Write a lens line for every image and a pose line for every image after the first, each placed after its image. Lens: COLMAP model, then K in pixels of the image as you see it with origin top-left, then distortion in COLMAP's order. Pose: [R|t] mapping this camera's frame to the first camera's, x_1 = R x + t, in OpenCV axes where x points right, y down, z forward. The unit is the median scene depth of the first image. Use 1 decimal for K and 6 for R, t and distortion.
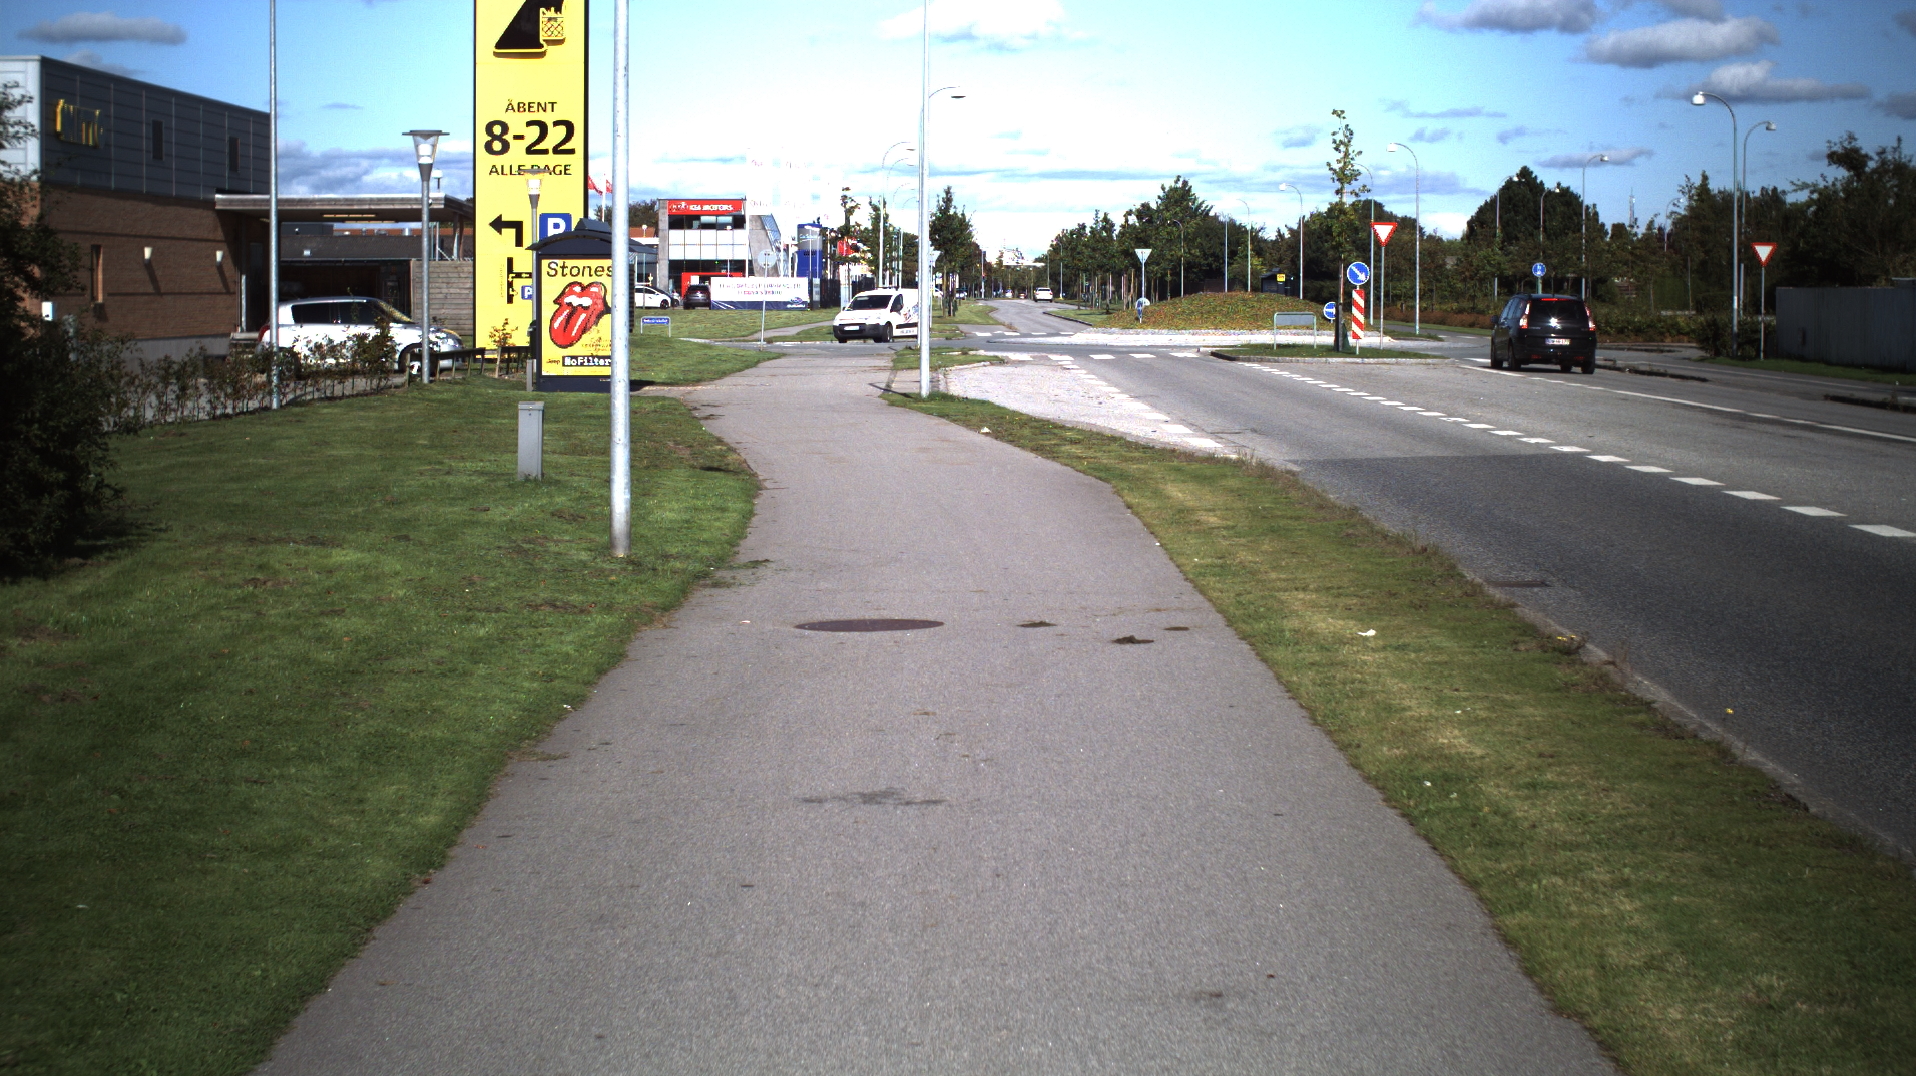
lens RADIAL K [[3381.6, 0, 943.1], [0, 3381.6, 550.4], [0, 0, 1]] dist [-0.243921, 0.000000]
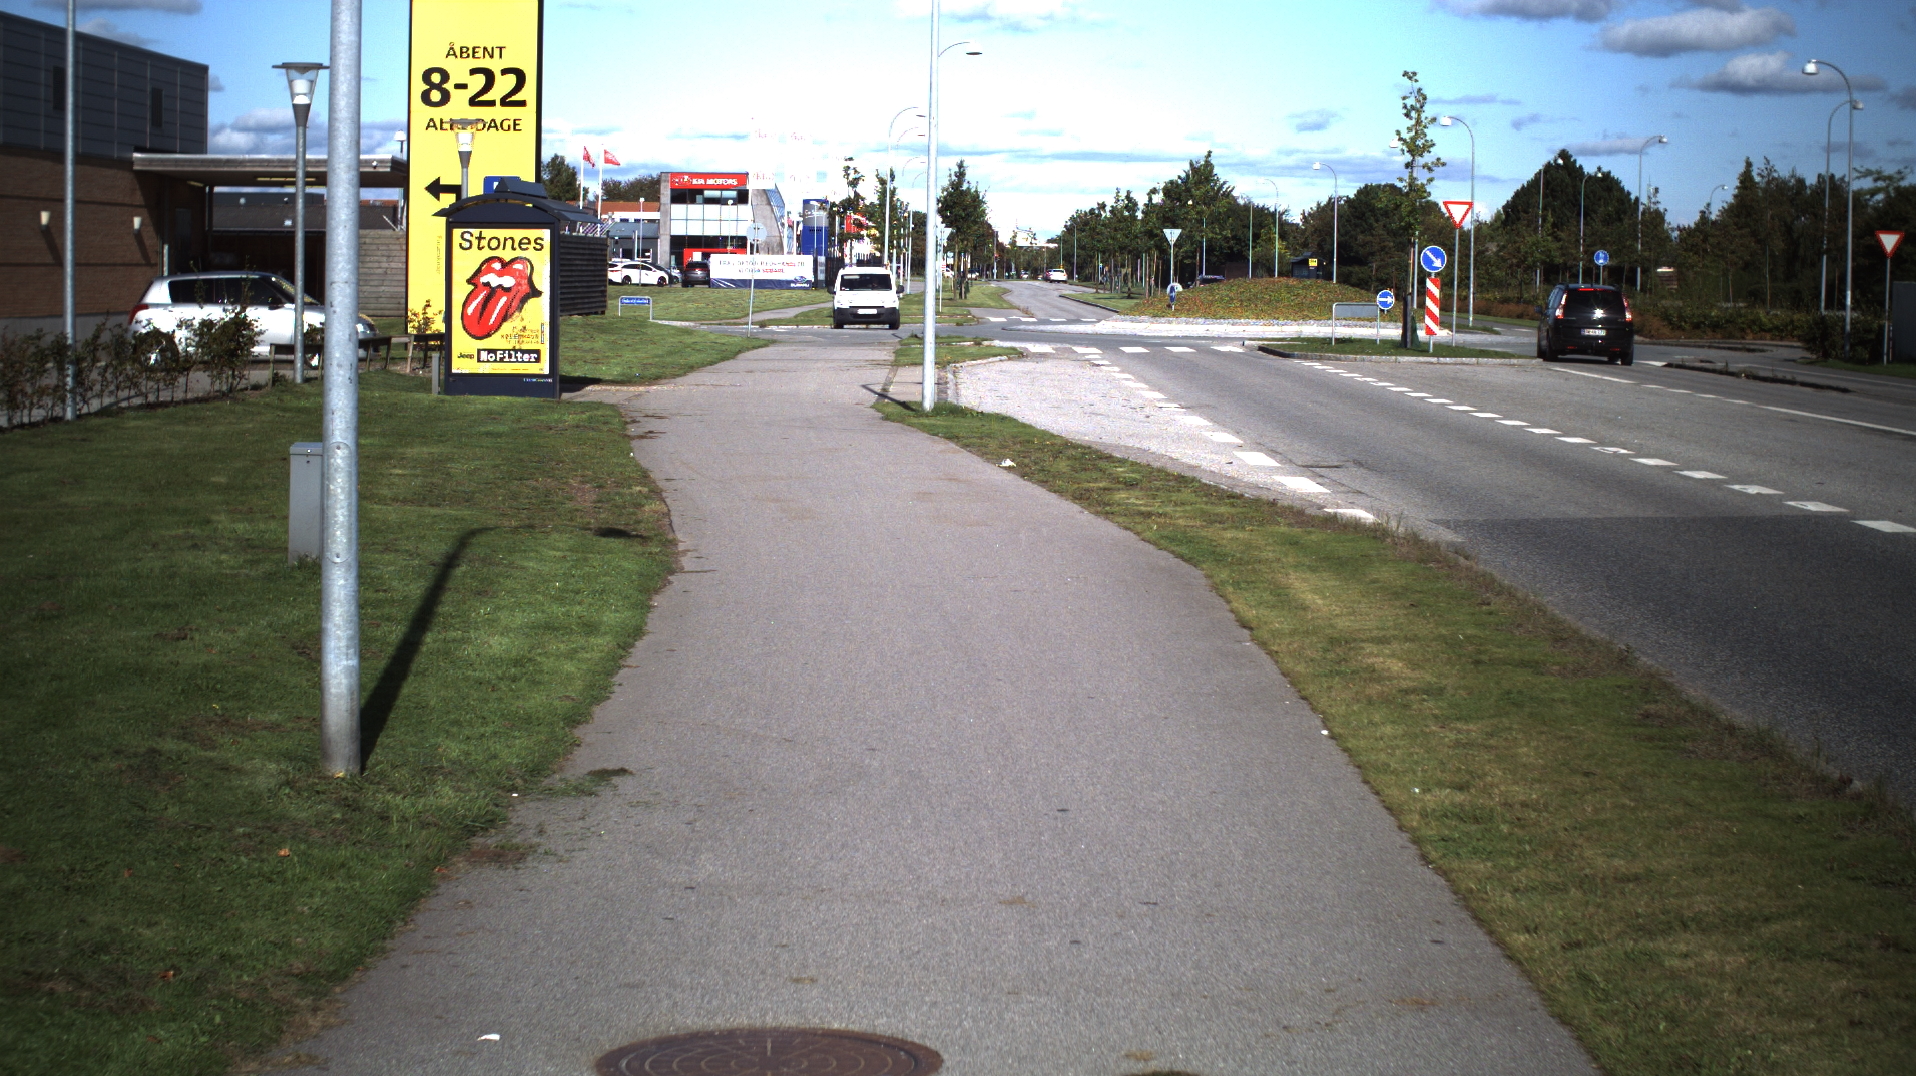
lens RADIAL K [[3381.6, 0, 959.8], [0, 3381.6, 545.4], [0, 0, 1]] dist [-0.243921, 0.000000]
pose [[0.999908, 0.013338, 0.002635, 0.000111], [-0.013350, 0.999901, 0.004460, -0.010324], [-0.002576, -0.004494, 0.999987, 0.128472]]
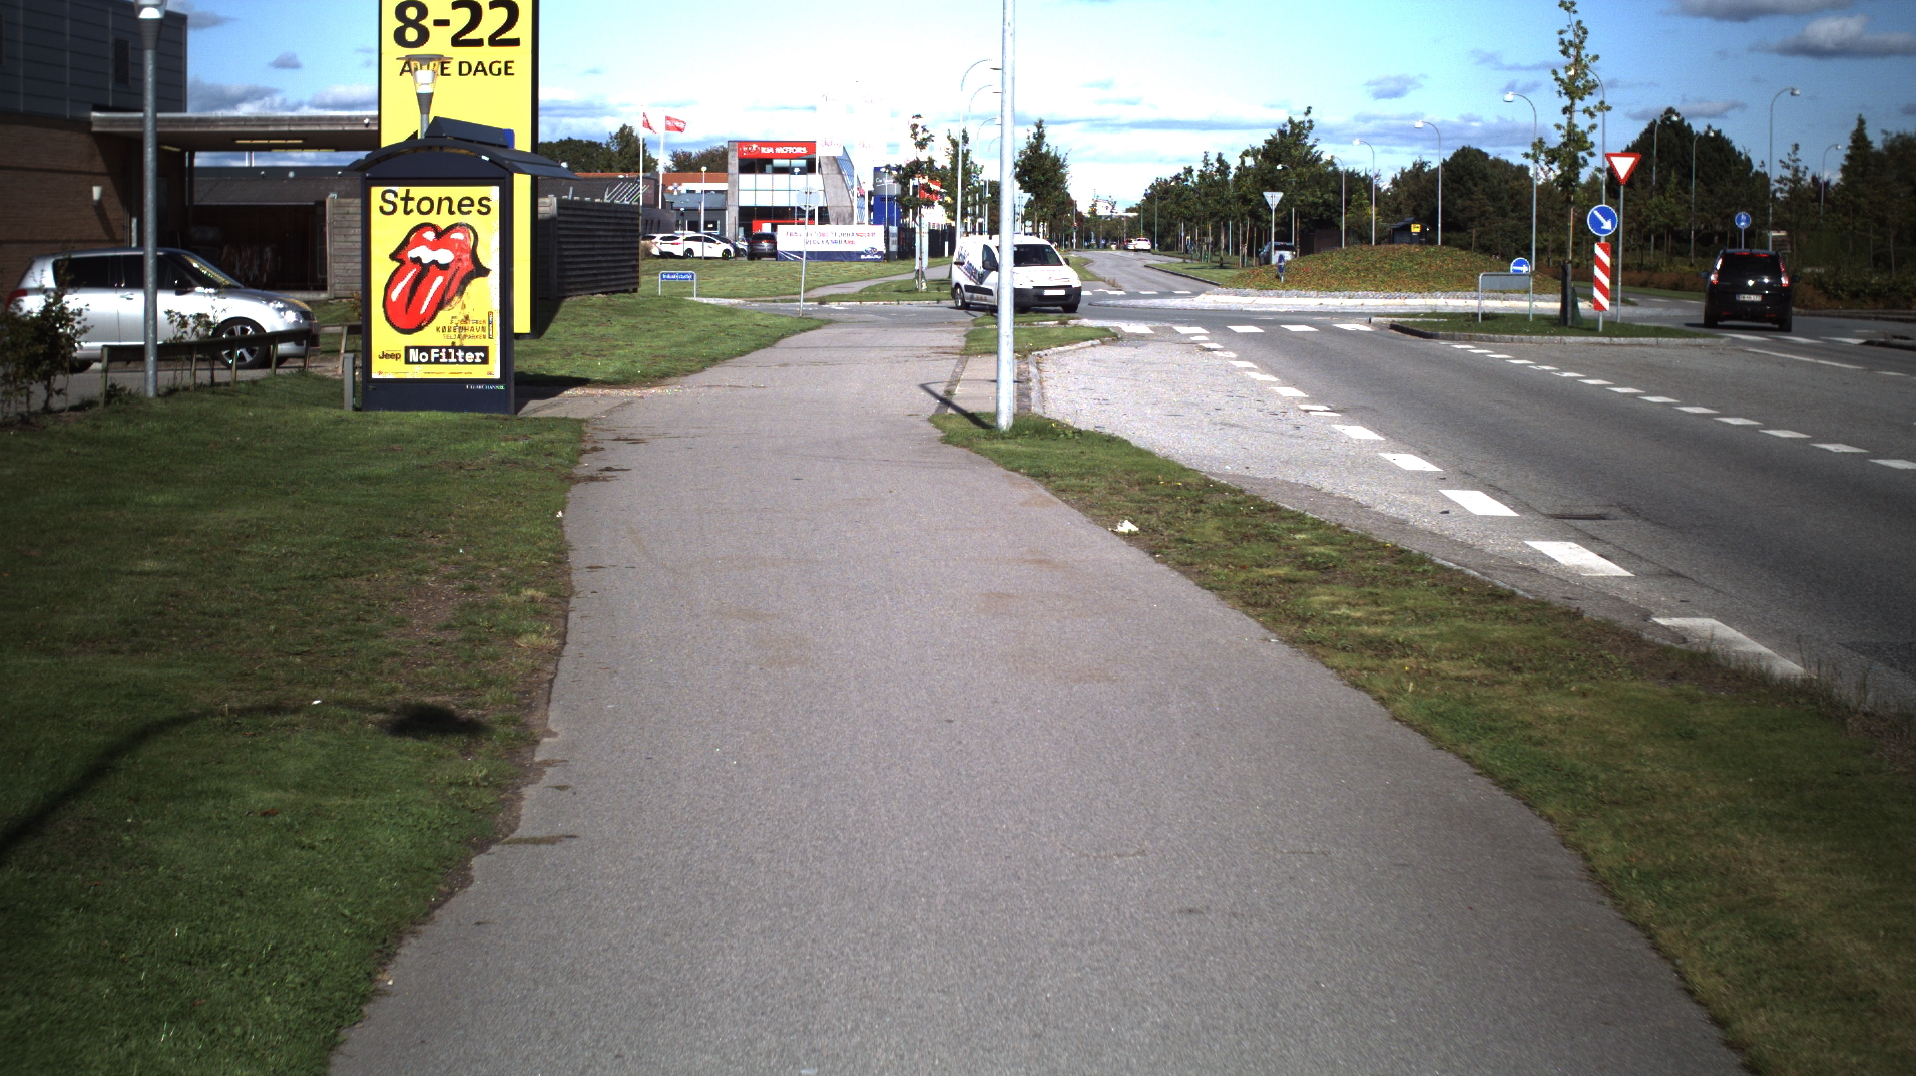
lens RADIAL K [[3381.6, 0, 978.8], [0, 3381.6, 533.1], [0, 0, 1]] dist [-0.243921, 0.000000]
pose [[0.999864, 0.005641, -0.015489, -0.000607], [-0.005491, 0.999938, 0.009664, -0.019642], [0.015543, -0.009578, 0.999833, 0.257173]]
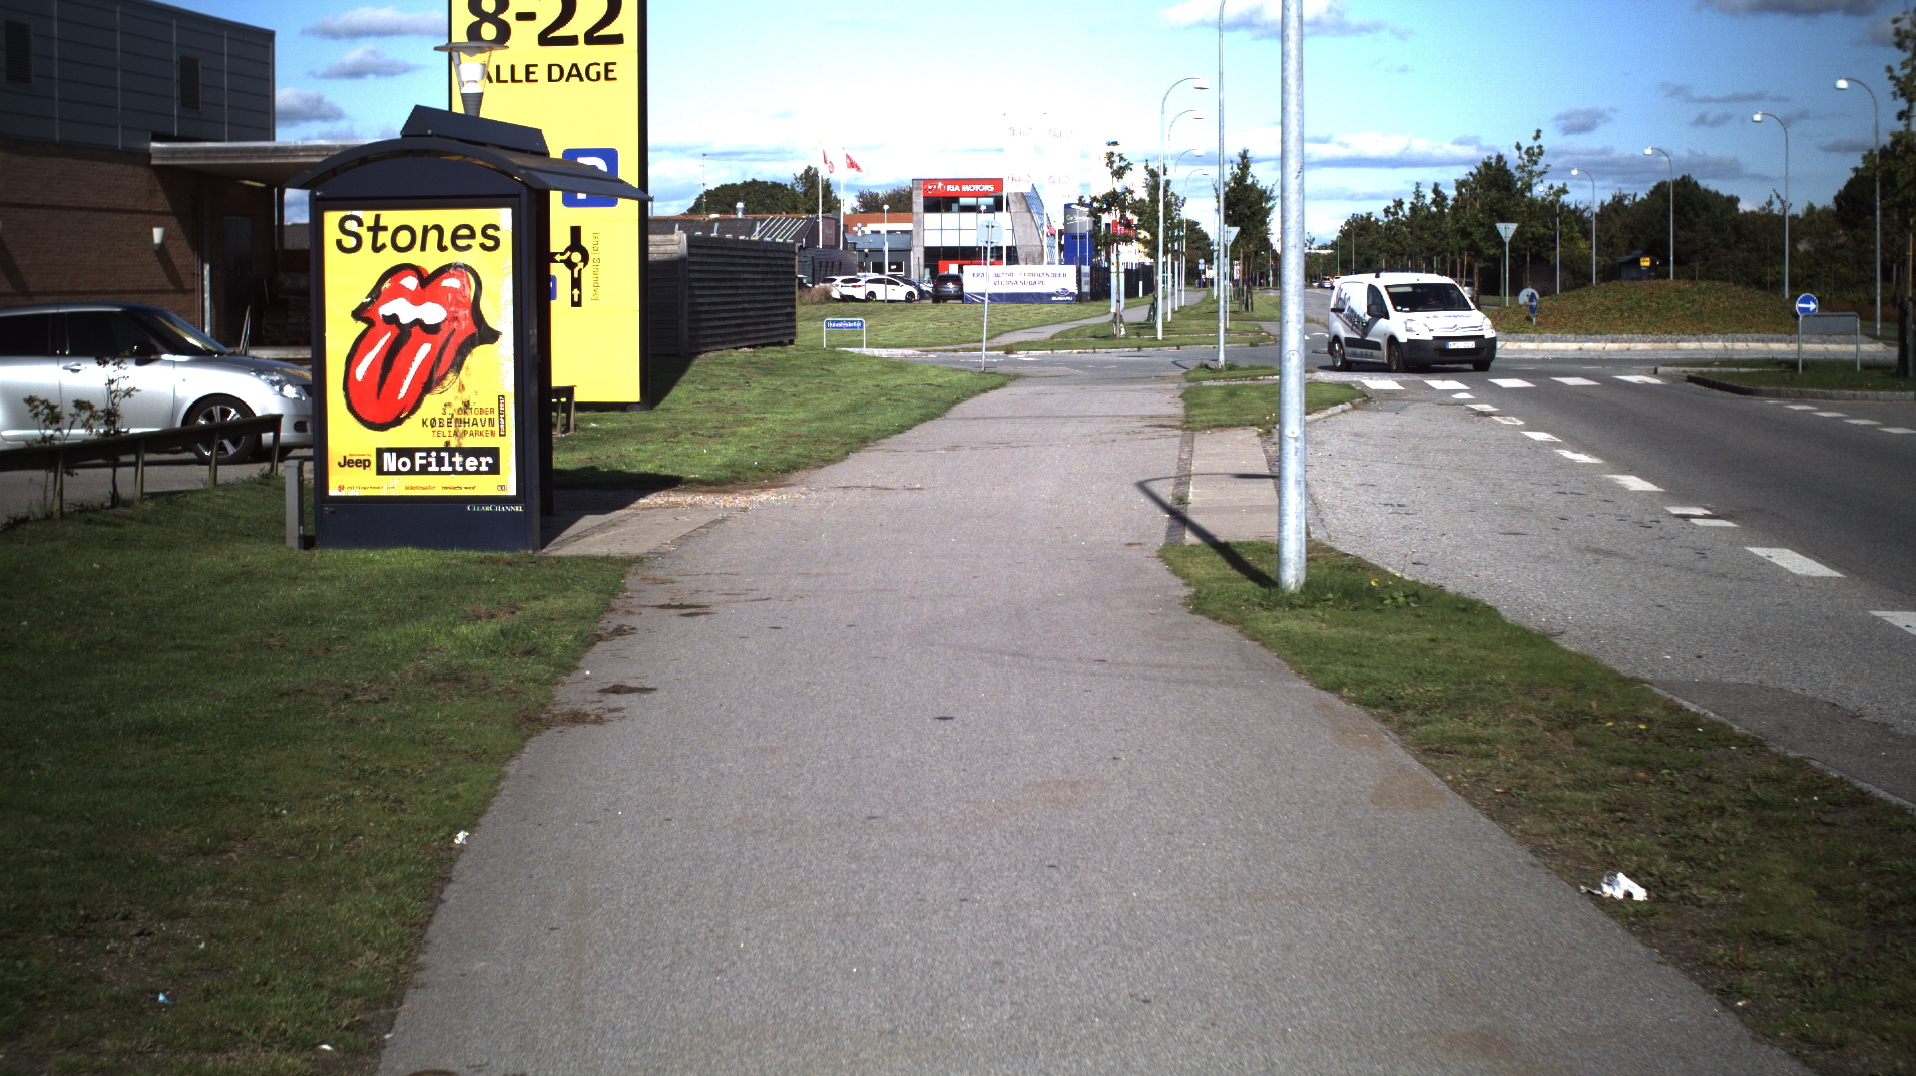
lens RADIAL K [[3381.6, 0, 964.8], [0, 3381.6, 530.3], [0, 0, 1]] dist [-0.243921, 0.000000]
pose [[0.997059, -0.002755, -0.076584, -0.007337], [0.002538, 0.999992, -0.002939, -0.029712], [0.076591, 0.002736, 0.997059, 0.385887]]
